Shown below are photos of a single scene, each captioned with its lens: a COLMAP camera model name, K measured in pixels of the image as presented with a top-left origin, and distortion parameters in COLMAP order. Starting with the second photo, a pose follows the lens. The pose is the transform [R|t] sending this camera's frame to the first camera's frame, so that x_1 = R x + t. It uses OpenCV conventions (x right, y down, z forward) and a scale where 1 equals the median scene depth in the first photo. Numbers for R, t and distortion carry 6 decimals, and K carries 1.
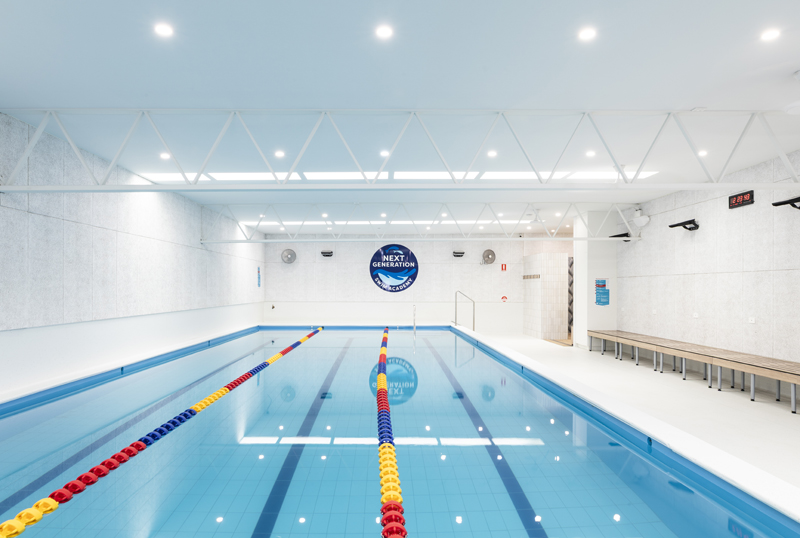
lens RADIAL K [[527.5, 0, 473.3], [0, 527.5, 292.1], [0, 0, 1]] dist [0.031617, -0.000218]
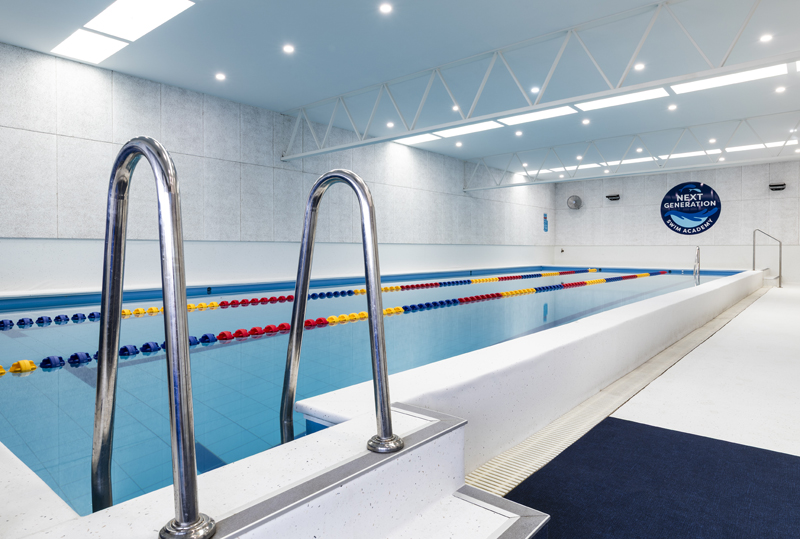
lens RADIAL K [[513.5, 0, 400.0], [0, 513.5, 269.5], [0, 0, 1]] dist [0.005026, -0.001250]
pose [[0.744248, 0.024558, -0.667452, 0.110717], [0.010086, 0.998797, 0.047996, 0.018765], [0.667827, -0.042453, 0.743105, 0.002625]]
